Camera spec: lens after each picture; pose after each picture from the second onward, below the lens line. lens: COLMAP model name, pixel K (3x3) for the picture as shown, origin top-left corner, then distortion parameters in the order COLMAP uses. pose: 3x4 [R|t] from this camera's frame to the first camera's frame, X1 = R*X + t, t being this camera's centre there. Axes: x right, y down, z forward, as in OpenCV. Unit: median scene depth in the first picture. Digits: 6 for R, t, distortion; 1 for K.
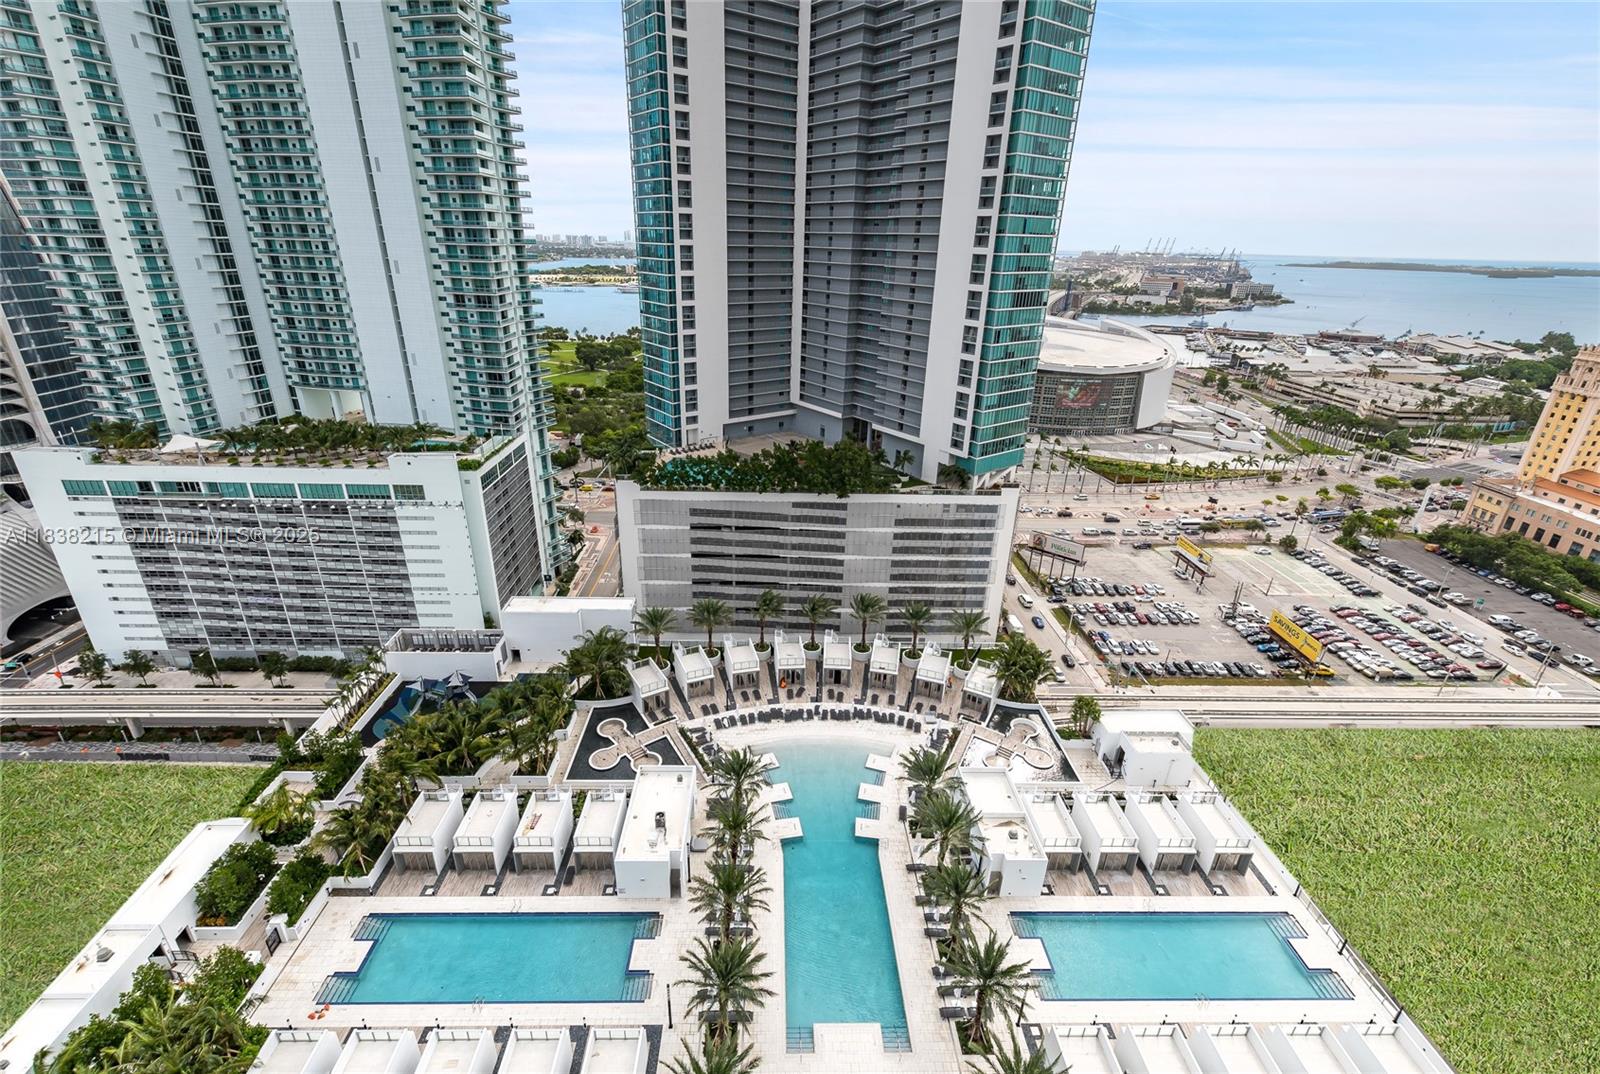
lens RADIAL K [[689.6, 0, 783.6], [0, 689.6, 528.9], [0, 0, 1]] dist [0.009353, -0.004357]
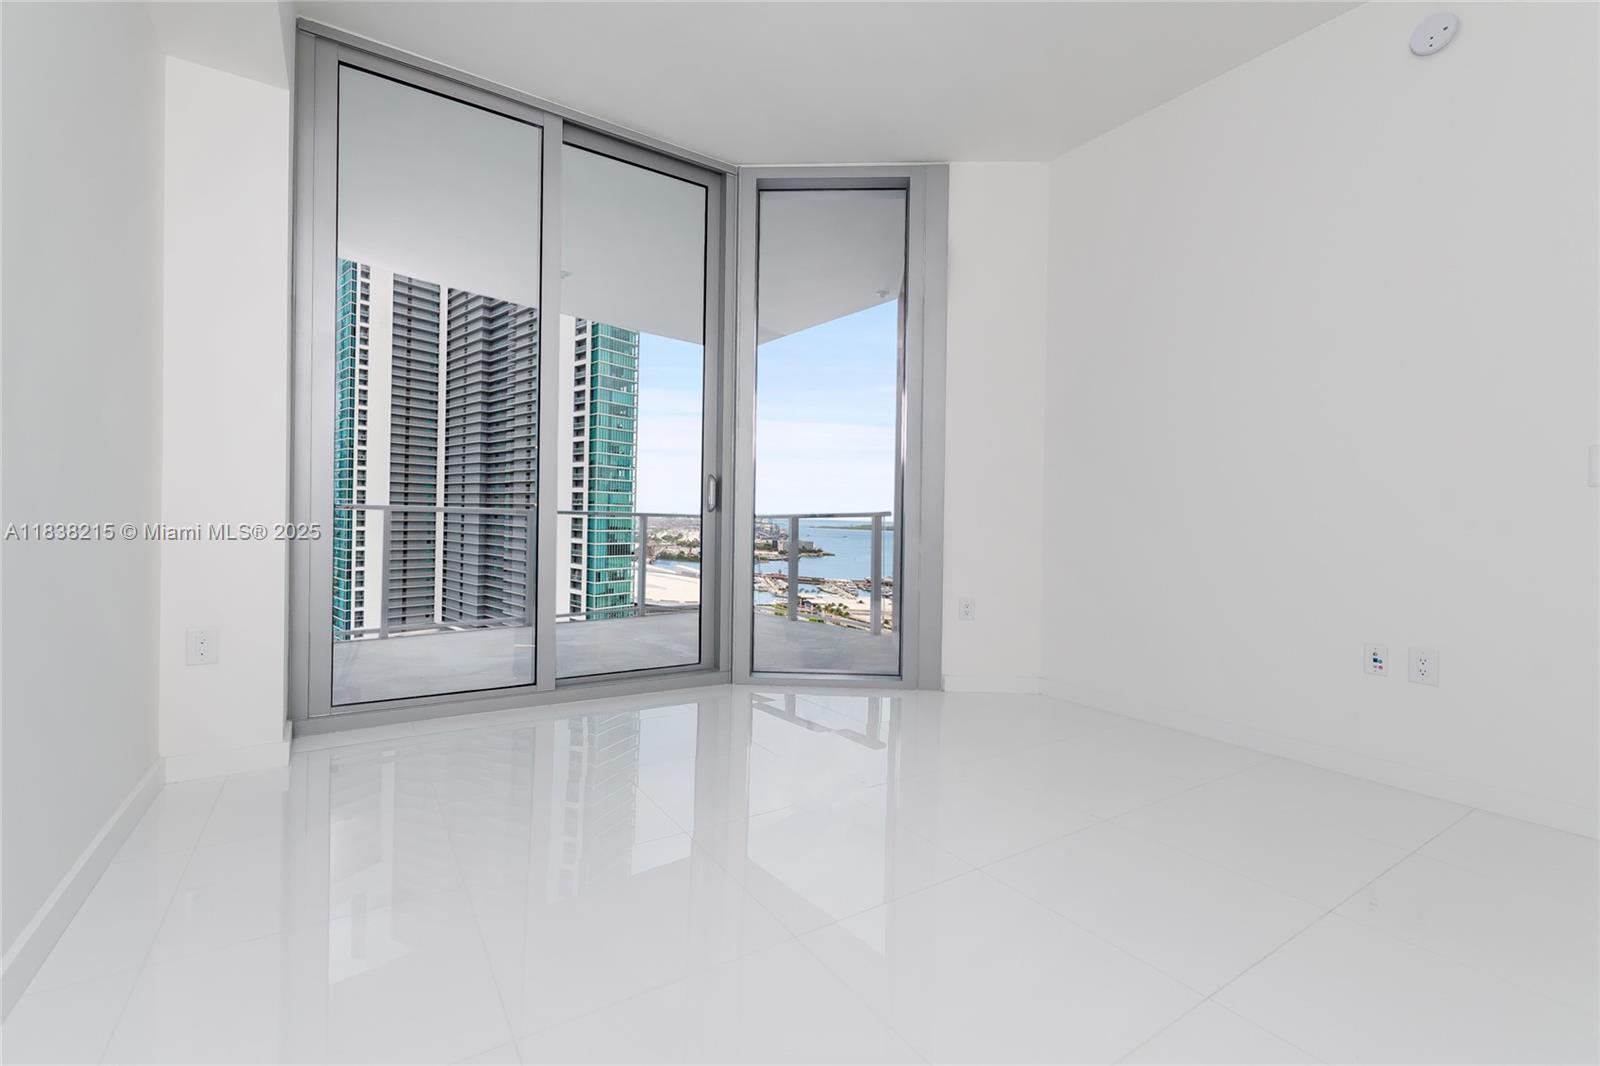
lens RADIAL K [[701.7, 0, 780.5], [0, 701.7, 533.8], [0, 0, 1]] dist [0.005708, -0.001747]
pose [[0.992163, 0.004813, -0.124859, 0.732685], [-0.052781, 0.921876, -0.383873, 0.120588], [0.113257, 0.387455, 0.914905, -0.176439]]
